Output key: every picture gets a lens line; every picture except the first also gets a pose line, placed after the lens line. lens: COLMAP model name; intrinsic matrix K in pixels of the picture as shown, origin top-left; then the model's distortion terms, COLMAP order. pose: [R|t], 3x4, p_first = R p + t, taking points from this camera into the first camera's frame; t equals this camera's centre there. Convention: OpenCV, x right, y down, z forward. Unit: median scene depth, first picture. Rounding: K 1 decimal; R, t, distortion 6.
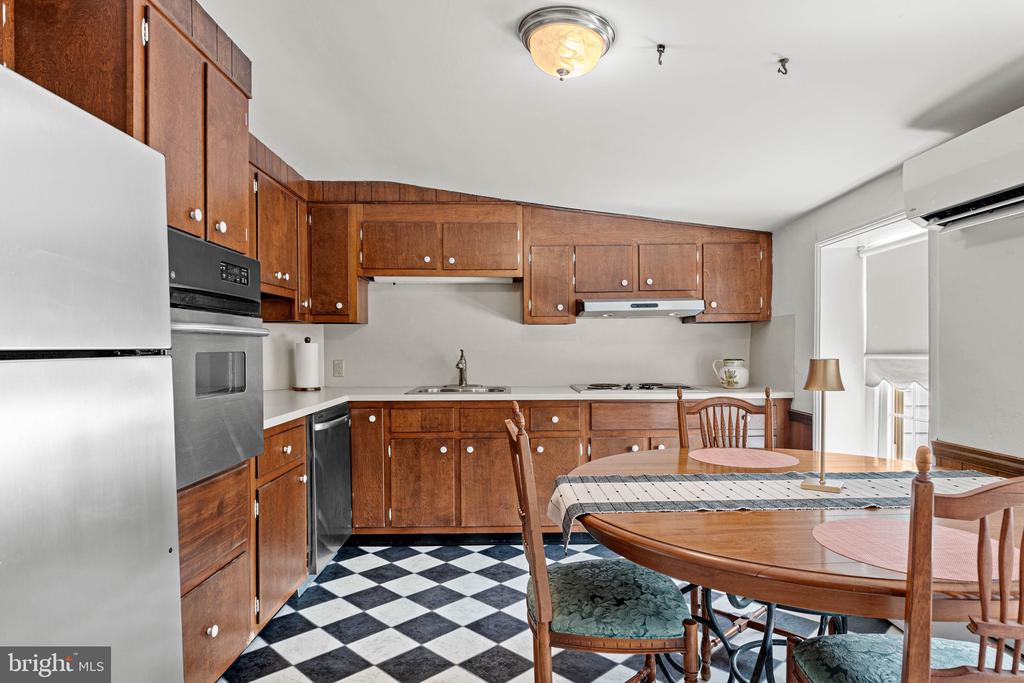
lens RADIAL K [[589.4, 0, 512.0], [0, 589.4, 341.5], [0, 0, 1]] dist [-0.000885, 0.000103]
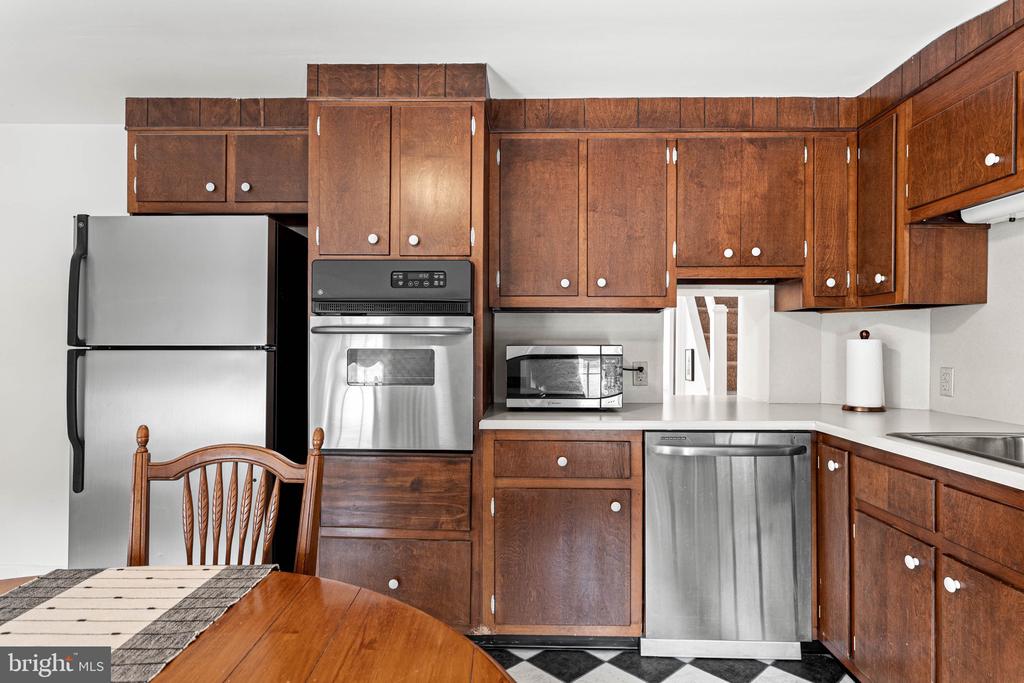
lens RADIAL K [[589.4, 0, 512.0], [0, 589.4, 341.5], [0, 0, 1]] dist [-0.000885, 0.000103]
pose [[-0.027470, -0.005892, -0.999605, 0.332015], [0.006698, 0.999959, -0.006078, 0.005779], [0.999600, -0.006863, -0.027429, 0.624903]]
